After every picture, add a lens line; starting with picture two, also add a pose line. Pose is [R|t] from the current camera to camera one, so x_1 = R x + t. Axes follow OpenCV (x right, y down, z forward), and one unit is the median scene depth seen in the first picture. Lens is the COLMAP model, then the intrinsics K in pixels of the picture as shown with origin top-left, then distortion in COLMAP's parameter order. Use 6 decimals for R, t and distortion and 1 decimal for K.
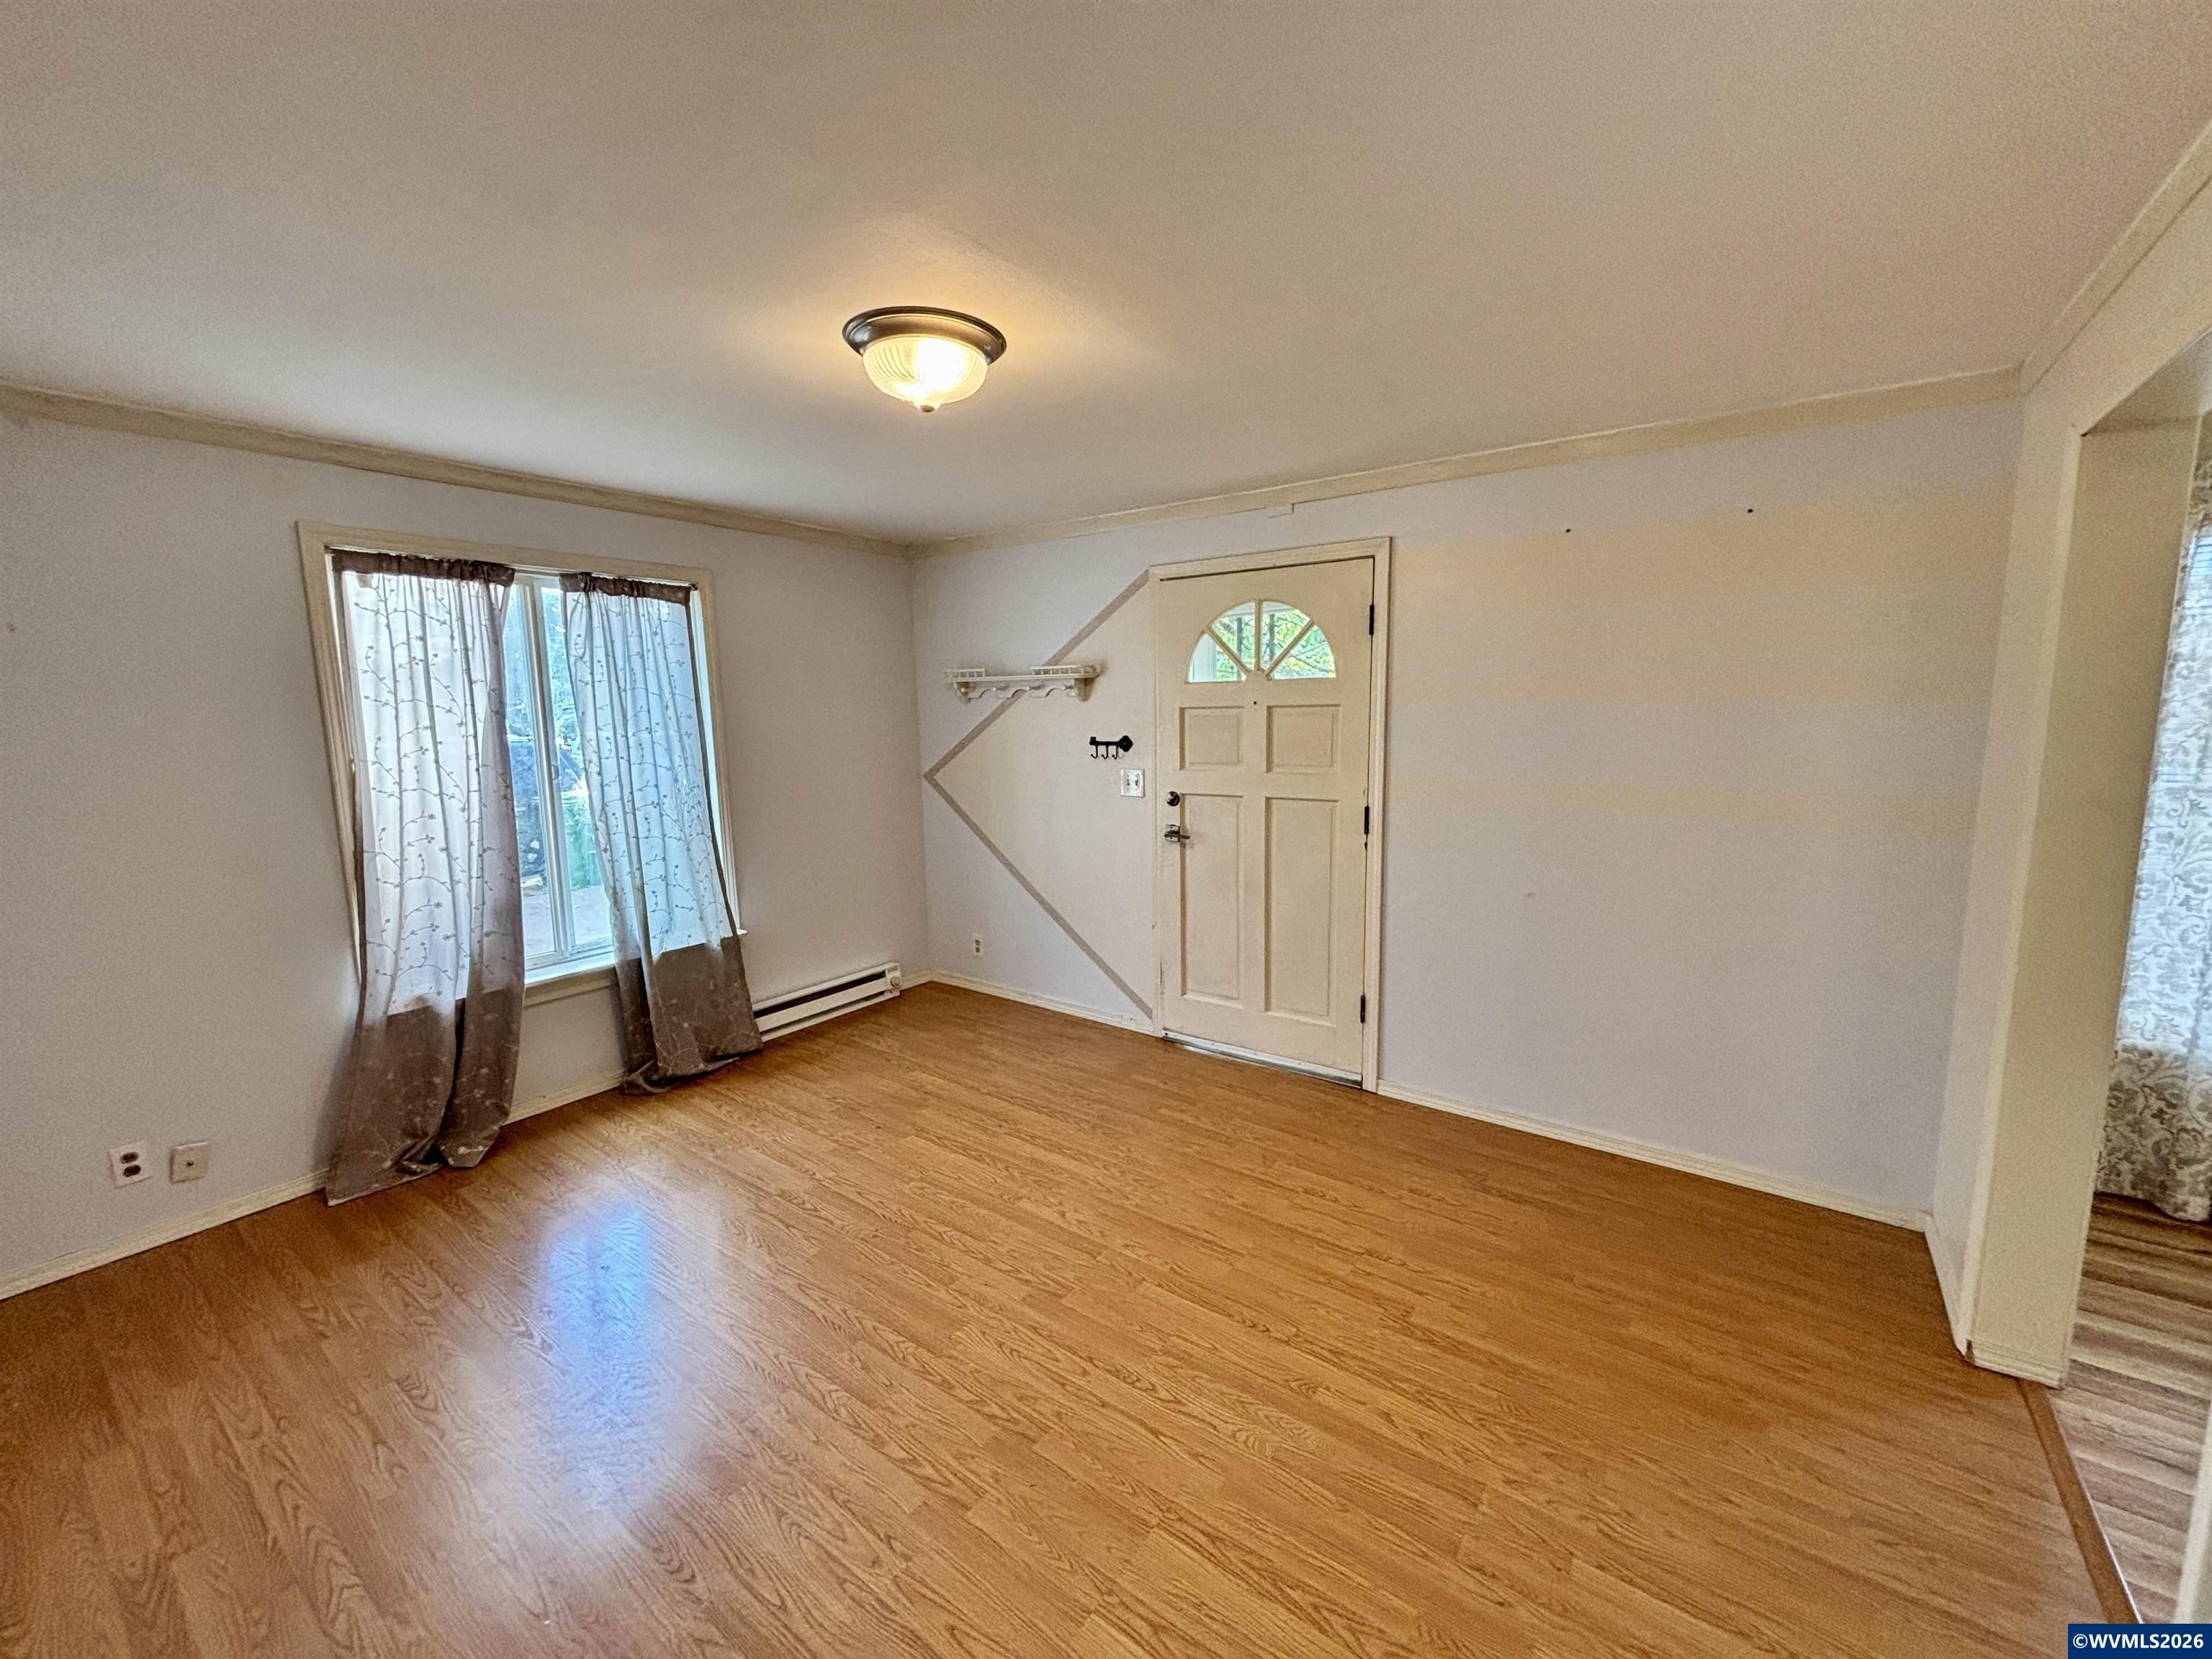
lens RADIAL K [[891.6, 0, 1110.2], [0, 891.6, 821.5], [0, 0, 1]] dist [0.000853, 0.000175]
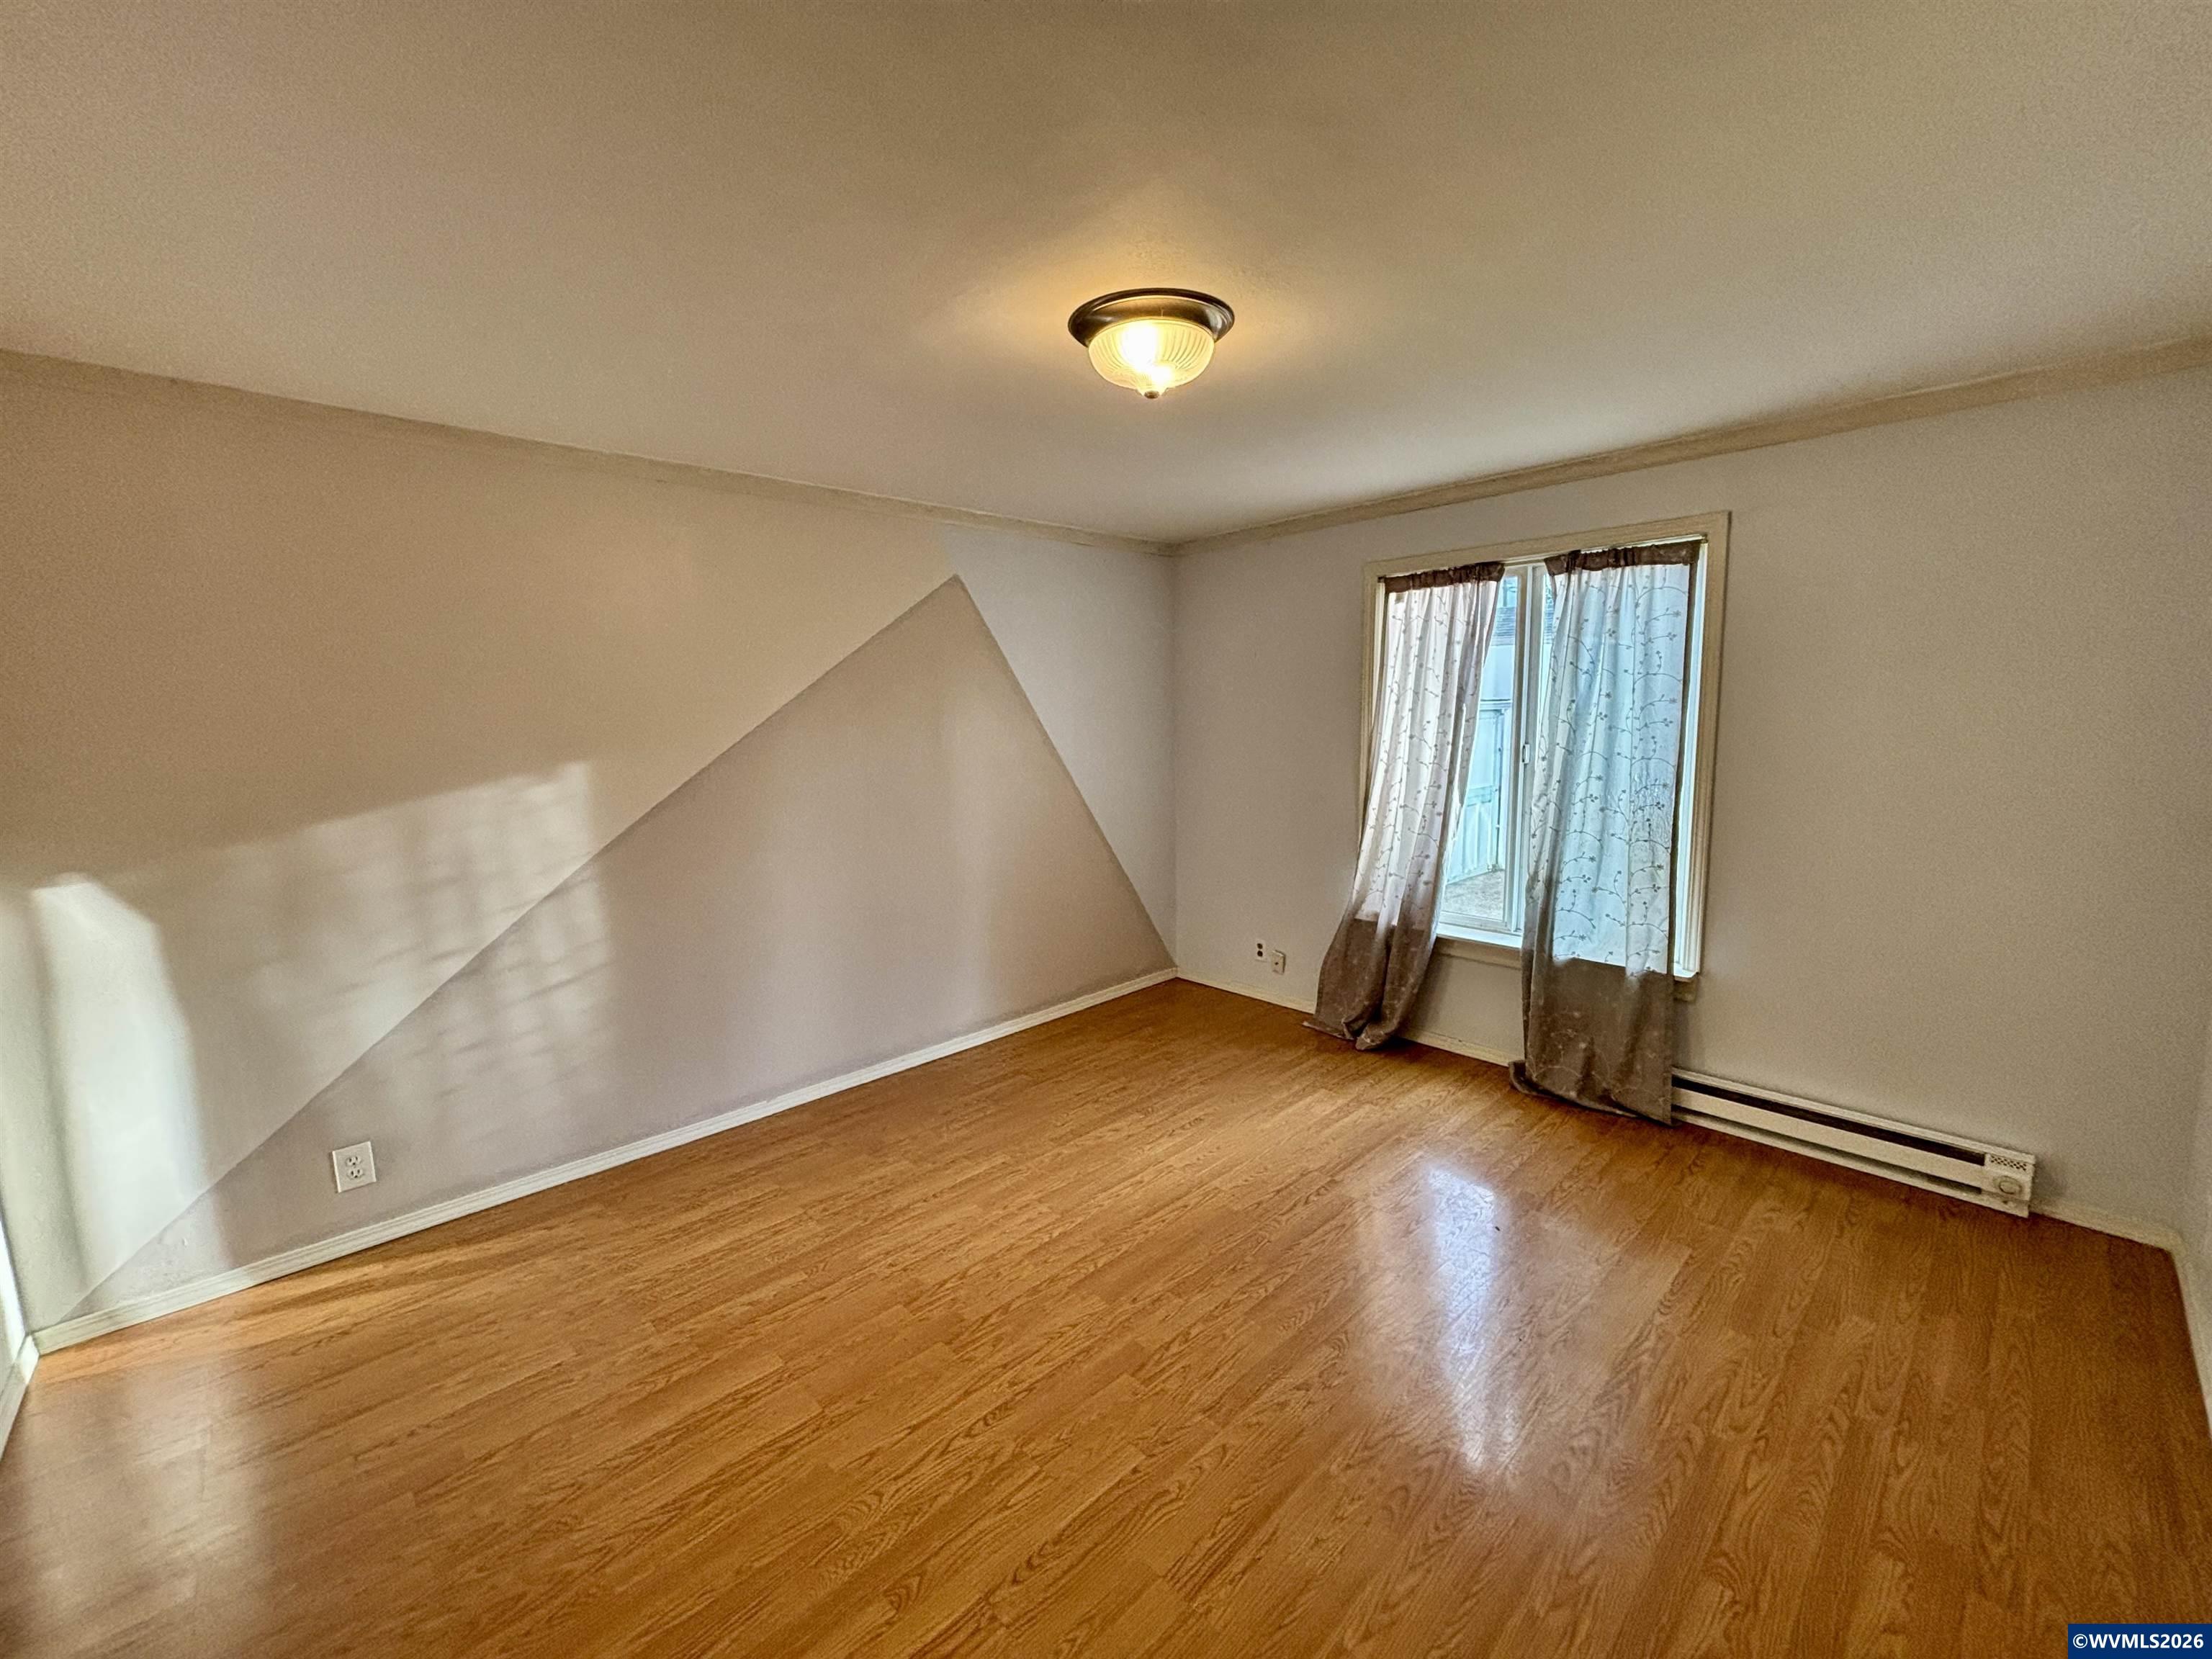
lens RADIAL K [[891.6, 0, 1110.2], [0, 891.6, 821.5], [0, 0, 1]] dist [0.000853, 0.000175]
pose [[-0.178316, 0.145509, -0.973155, 0.515230], [-0.106532, 0.980337, 0.166103, -0.104510], [0.978189, 0.133291, -0.159308, 0.738931]]
